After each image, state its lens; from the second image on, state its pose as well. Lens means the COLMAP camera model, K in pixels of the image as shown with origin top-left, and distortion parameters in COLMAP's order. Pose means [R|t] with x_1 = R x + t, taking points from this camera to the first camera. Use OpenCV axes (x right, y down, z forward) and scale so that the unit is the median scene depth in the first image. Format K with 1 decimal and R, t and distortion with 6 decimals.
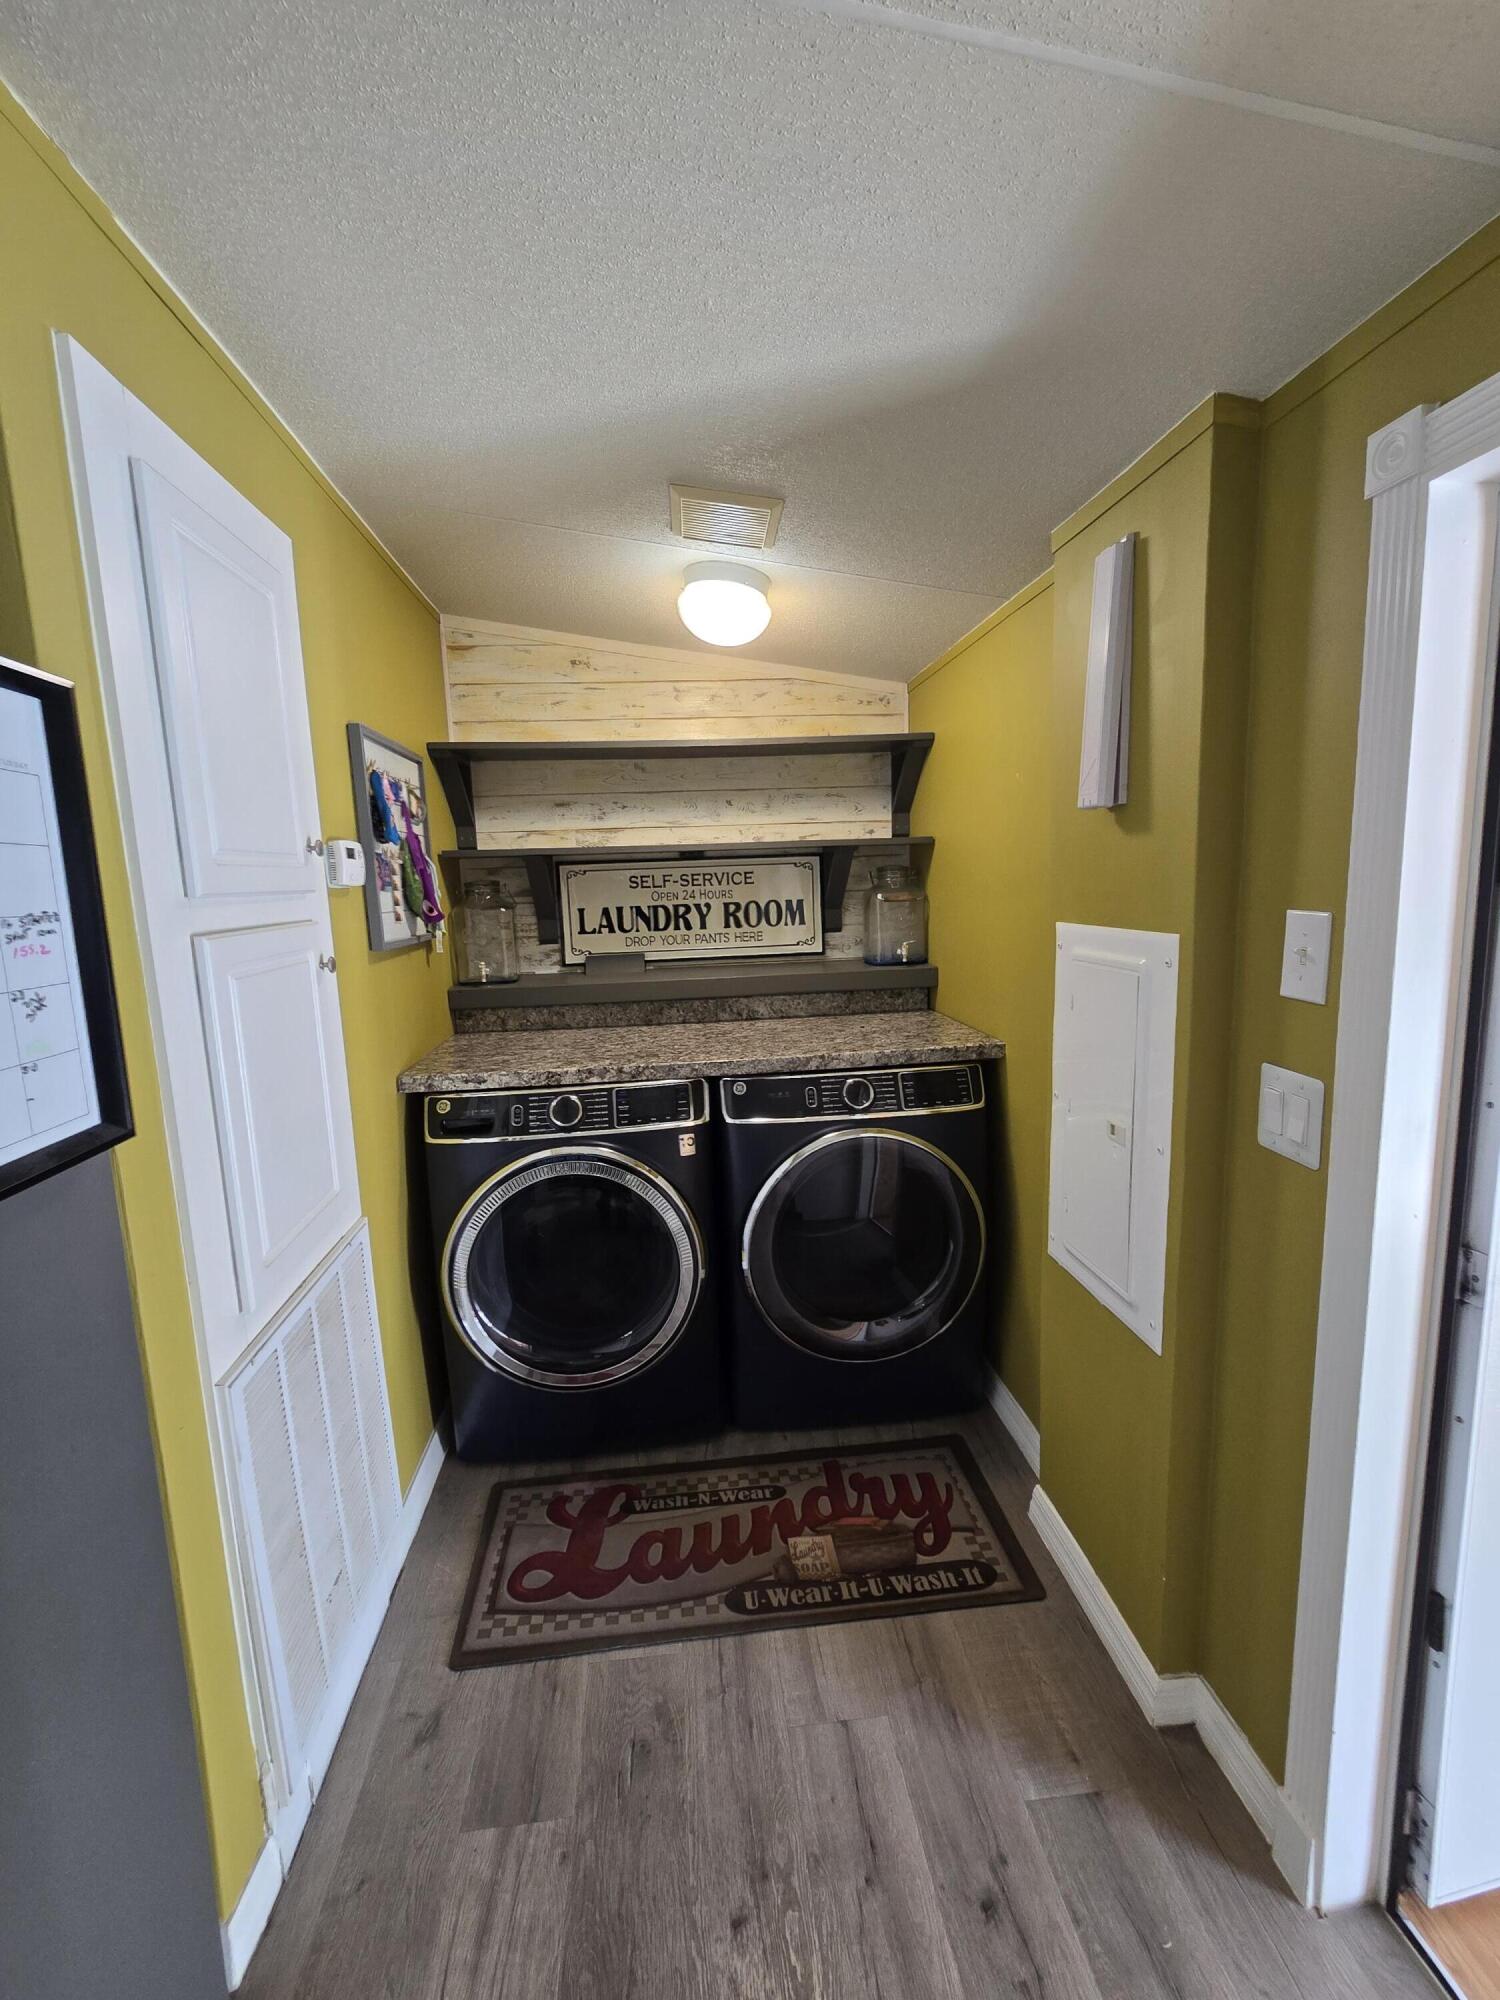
lens RADIAL K [[835.2, 0, 741.0], [0, 835.2, 996.4], [0, 0, 1]] dist [0.003091, -0.000424]
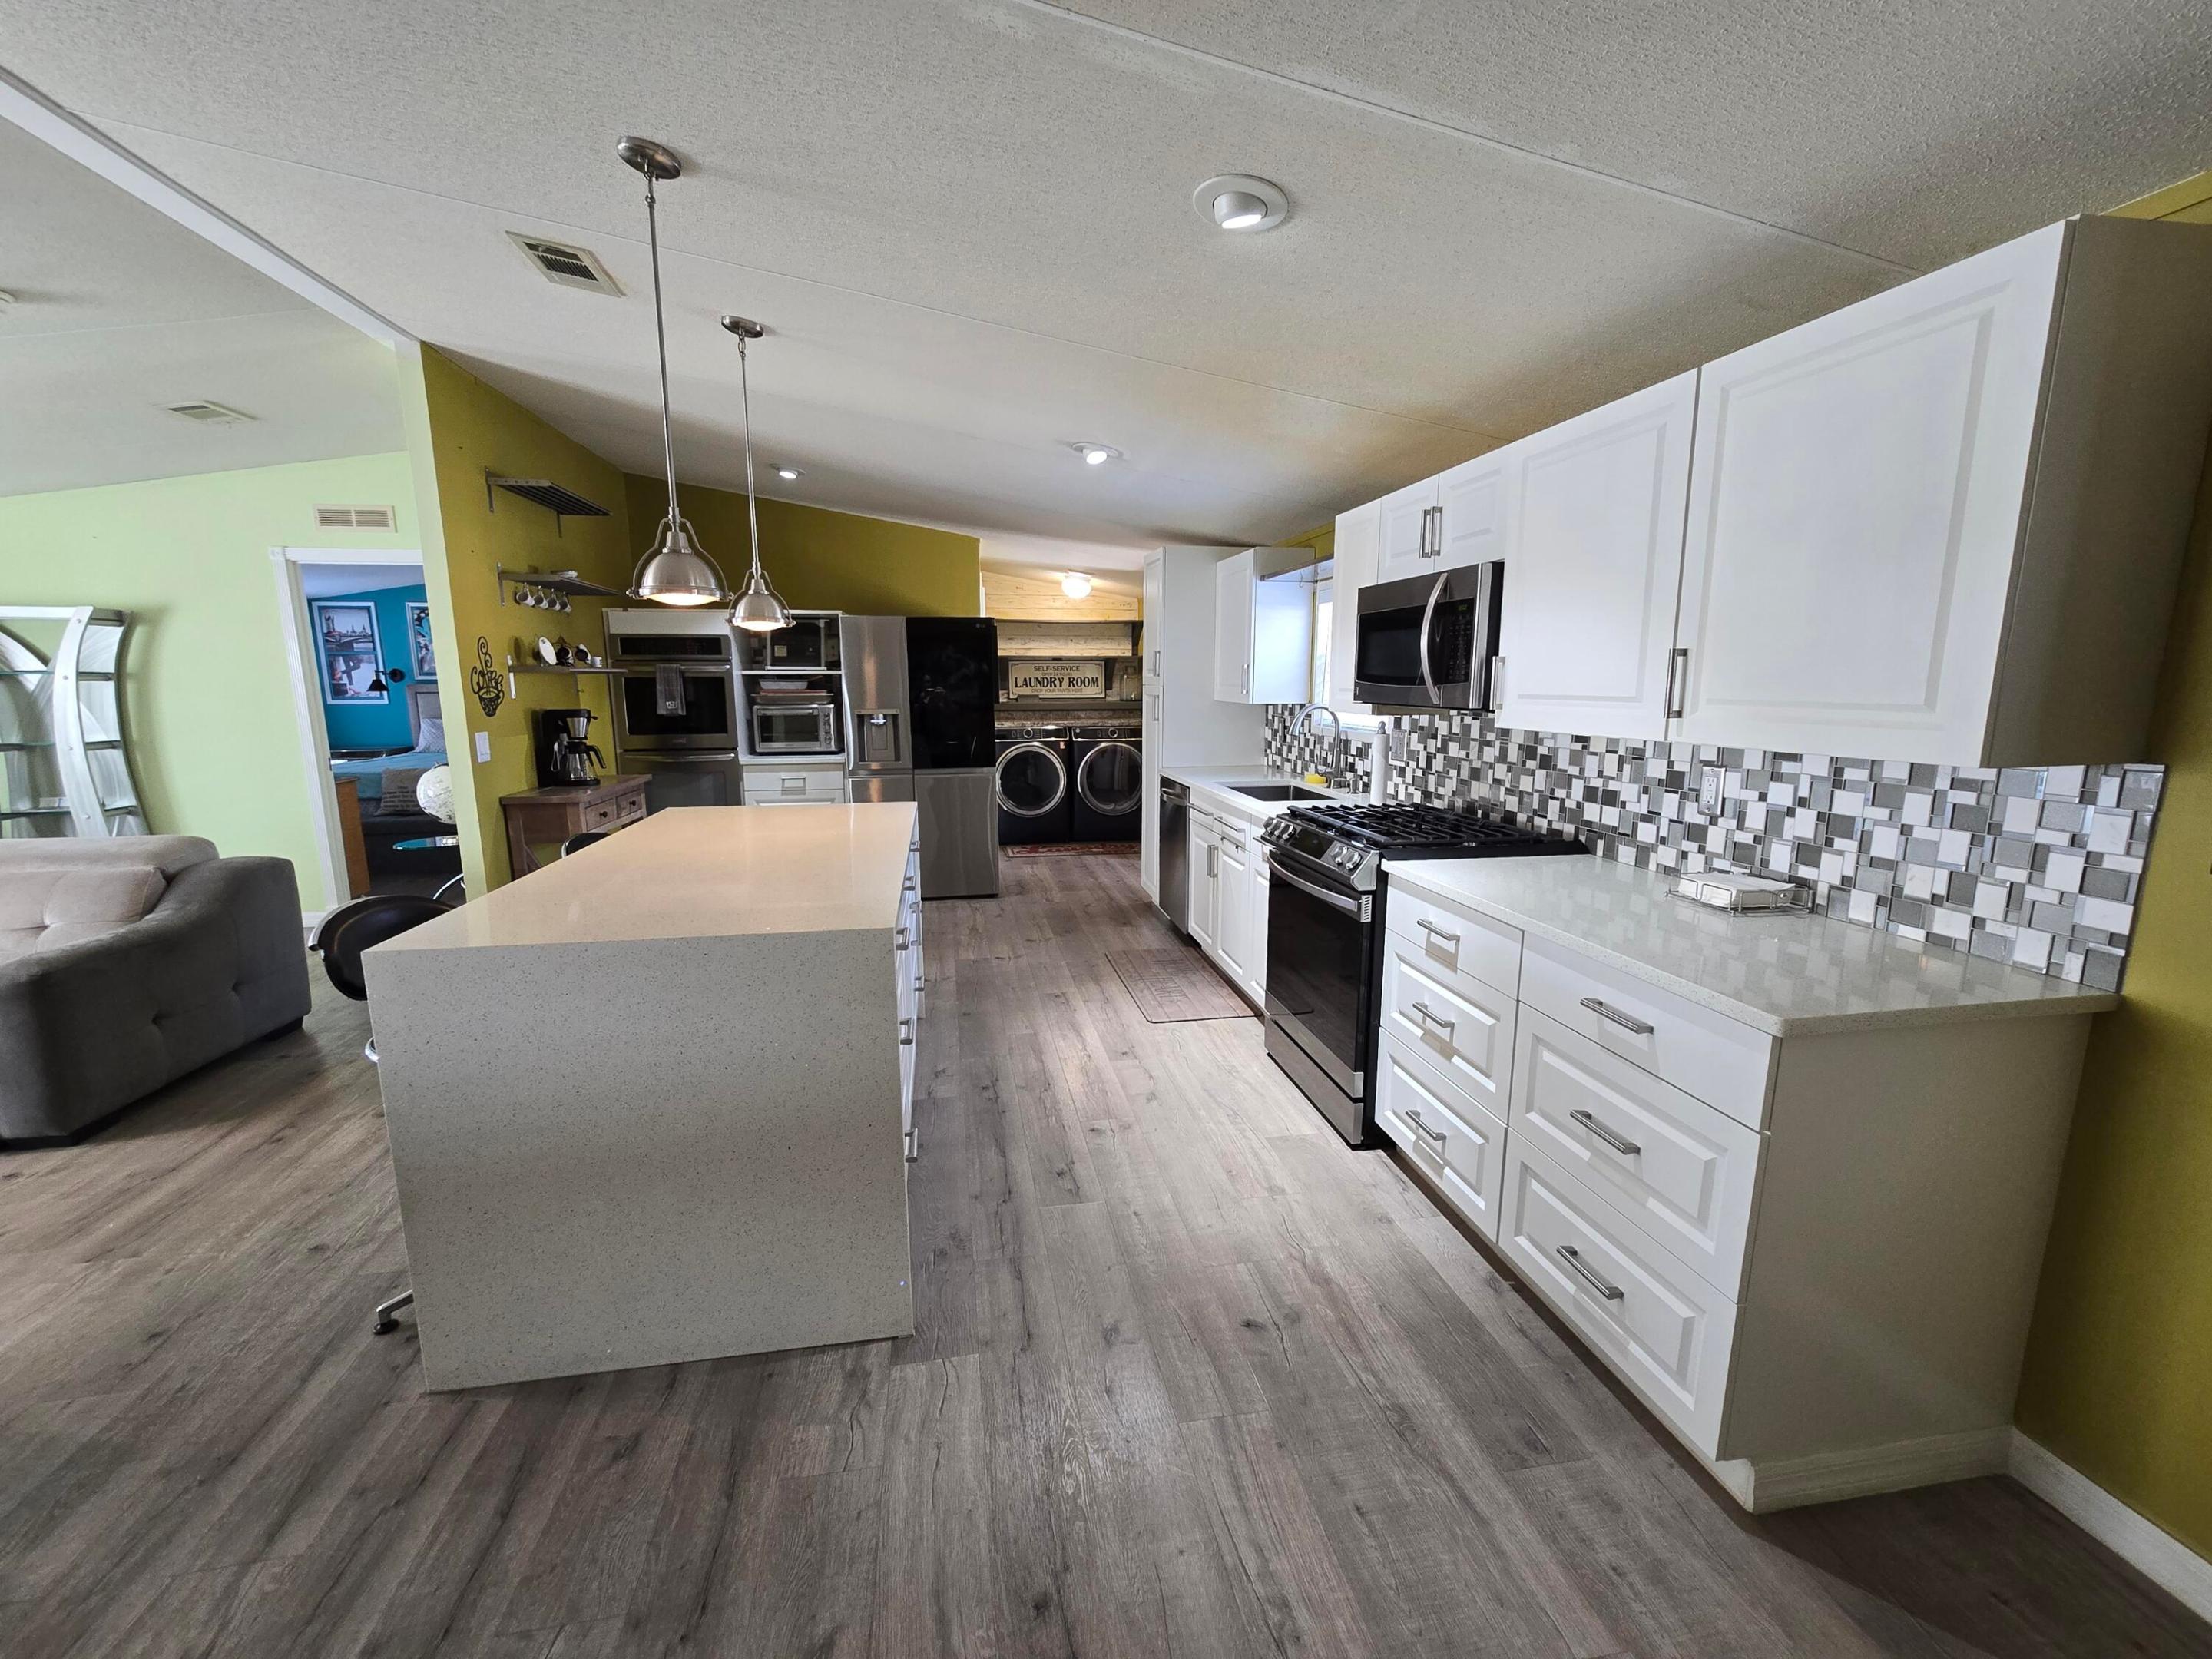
lens RADIAL K [[910.8, 0, 1118.0], [0, 910.8, 831.9], [0, 0, 1]] dist [-0.001750, 0.000385]
pose [[0.995077, 0.019657, 0.097133, -0.194807], [-0.021749, 0.999553, 0.020520, 0.457489], [-0.096686, -0.022532, 0.995060, -2.775180]]
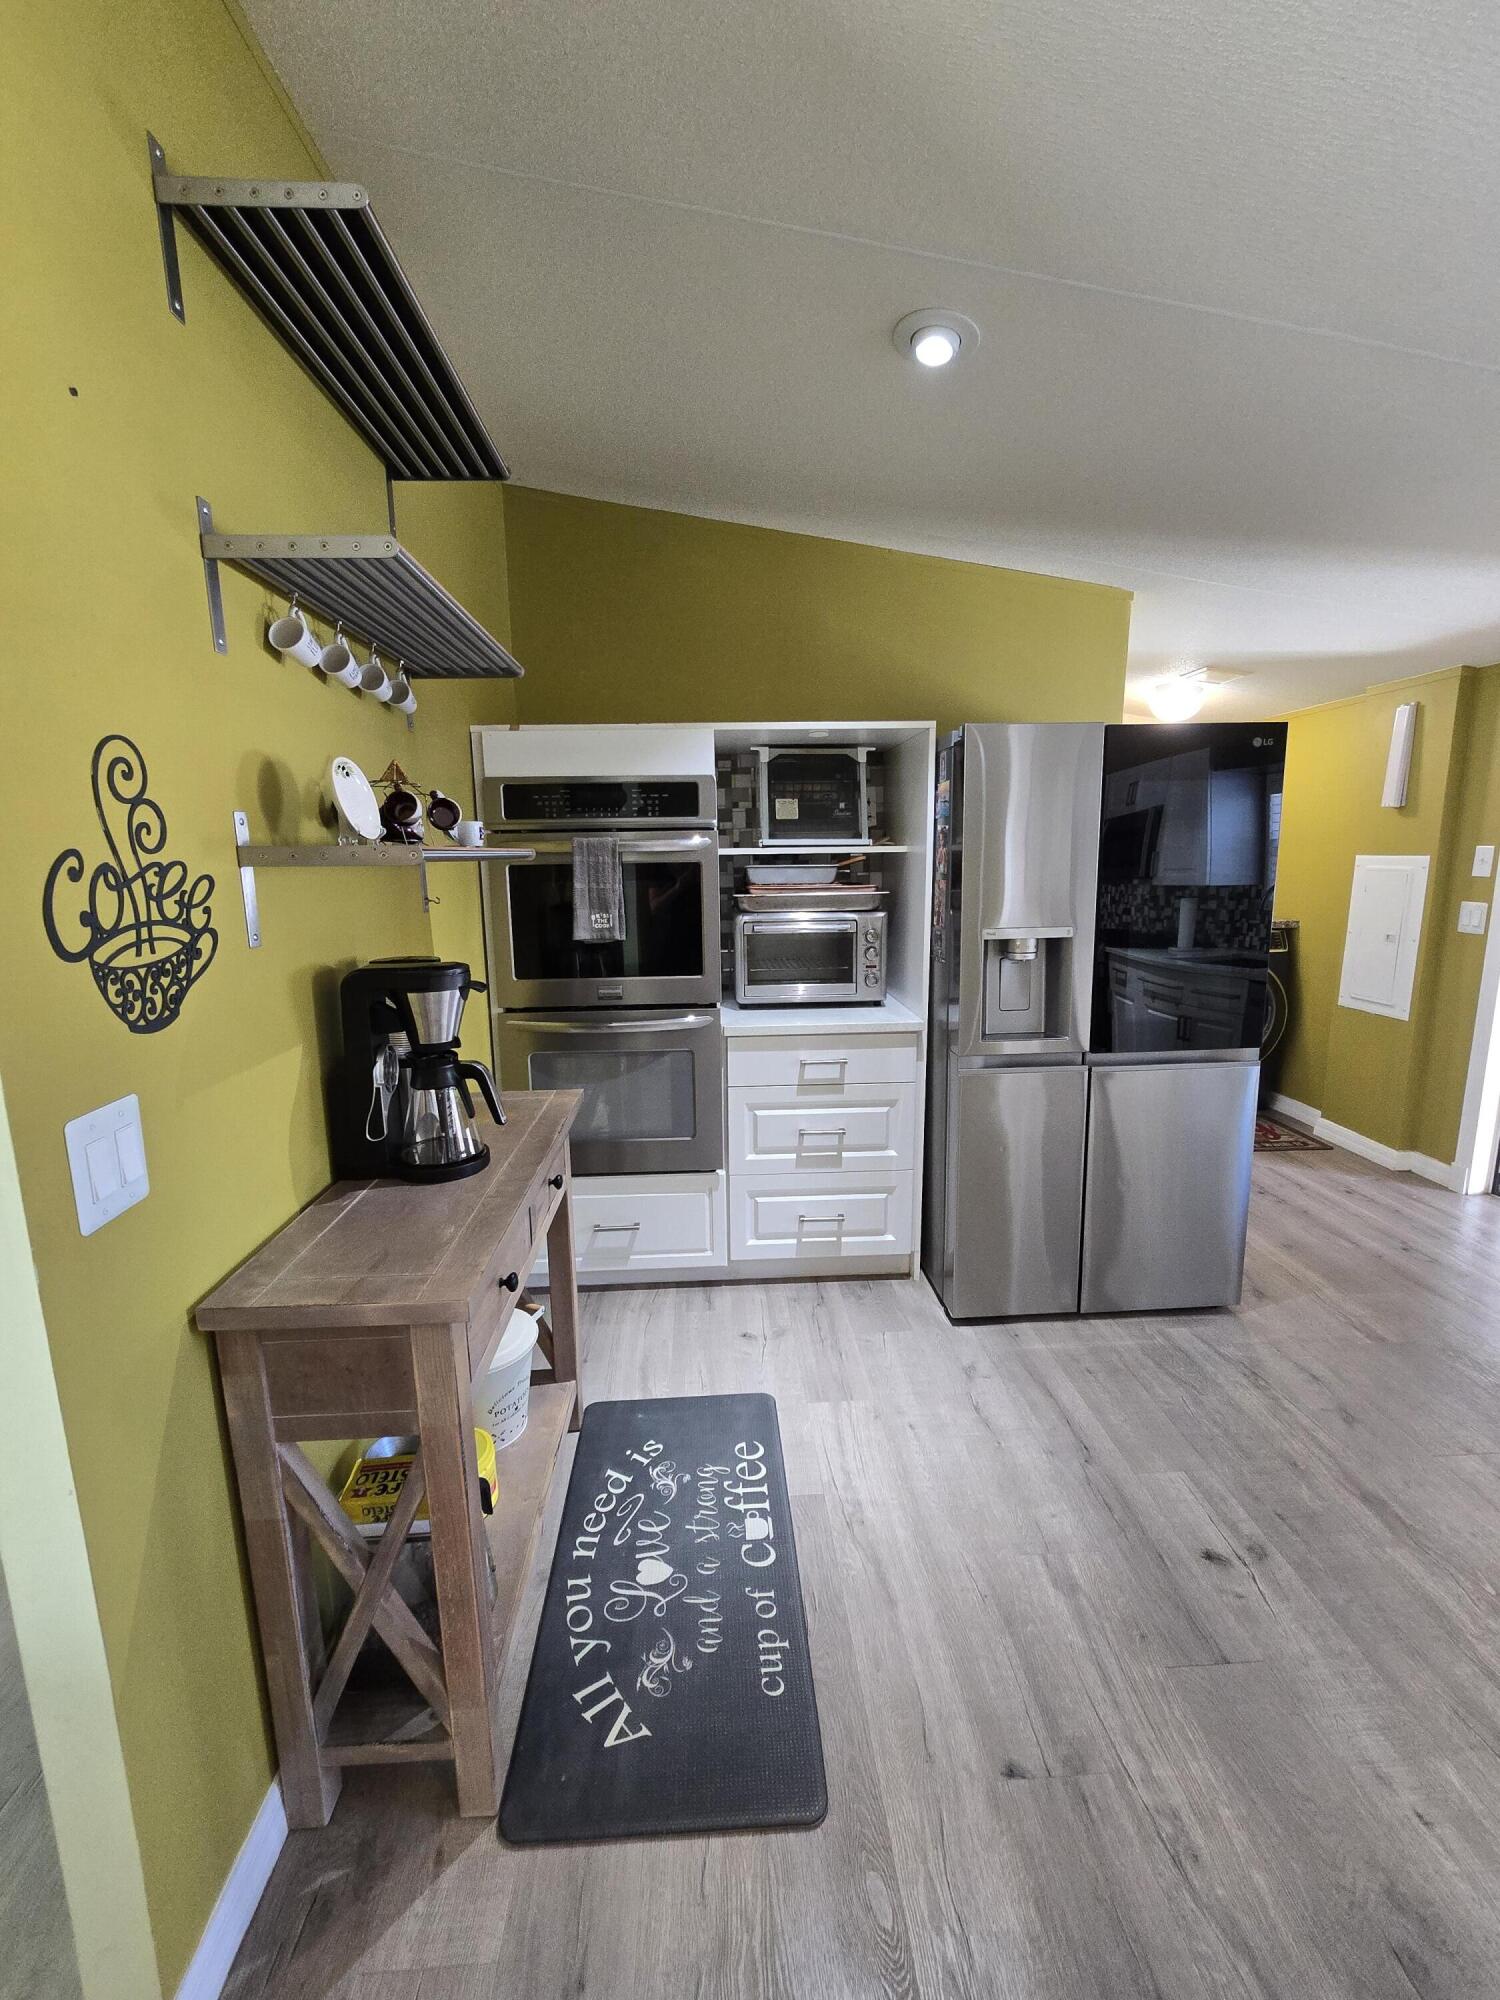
lens RADIAL K [[822.7, 0, 749.2], [0, 822.7, 991.8], [0, 0, 1]] dist [-0.003278, -0.000003]
pose [[0.998871, 0.029308, -0.037375, -1.003655], [-0.028255, 0.999197, 0.028411, 0.226546], [0.038177, -0.027323, 0.998897, -1.122465]]
